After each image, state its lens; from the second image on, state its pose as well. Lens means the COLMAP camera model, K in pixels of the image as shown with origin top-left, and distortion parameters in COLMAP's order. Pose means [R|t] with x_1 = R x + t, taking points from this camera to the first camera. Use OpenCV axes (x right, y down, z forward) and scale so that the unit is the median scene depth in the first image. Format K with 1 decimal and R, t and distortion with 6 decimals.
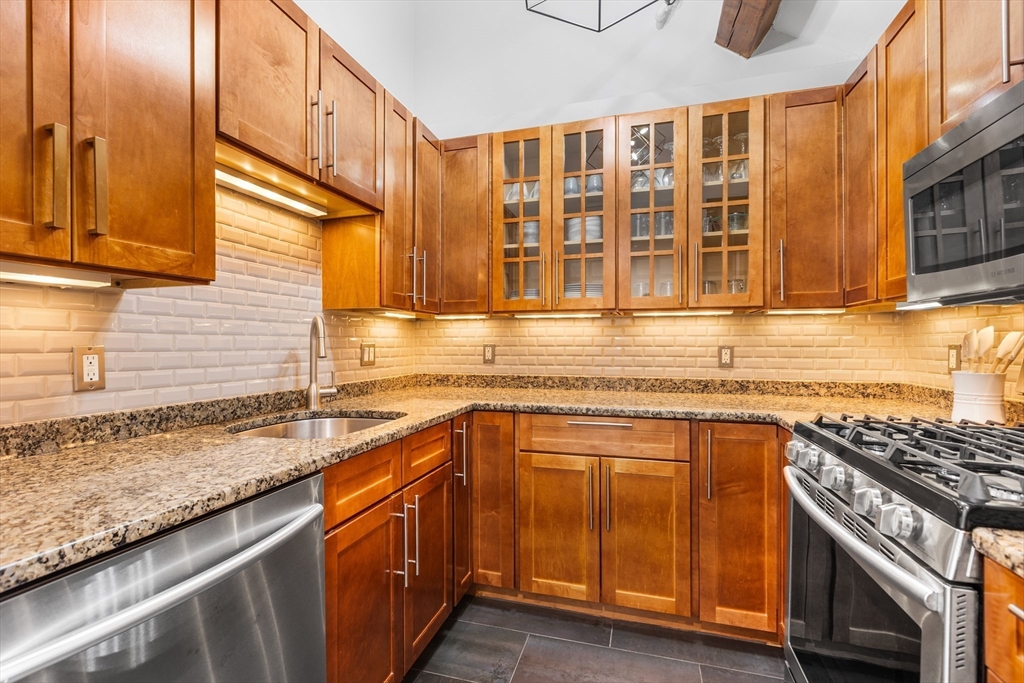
lens RADIAL K [[460.0, 0, 512.4], [0, 460.0, 343.5], [0, 0, 1]] dist [0.004590, -0.003054]
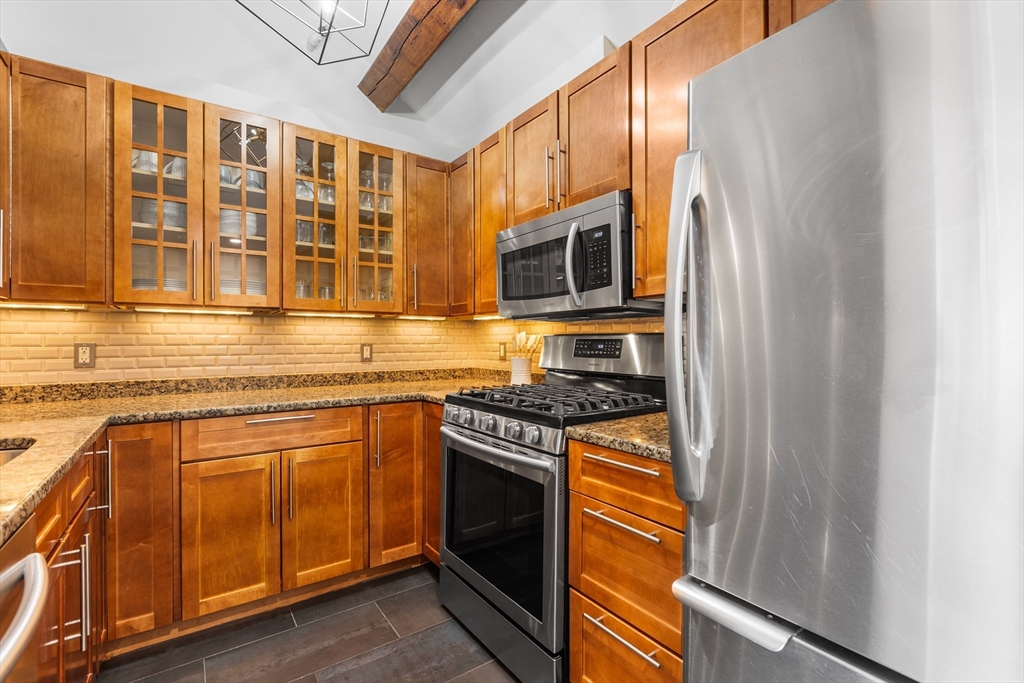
lens RADIAL K [[460.0, 0, 506.7], [0, 460.0, 341.8], [0, 0, 1]] dist [0.004590, -0.003054]
pose [[0.625535, -0.001401, 0.780195, -0.285461], [0.002512, 0.999997, -0.000219, 0.001788], [-0.780192, 0.002096, 0.625536, -0.042075]]
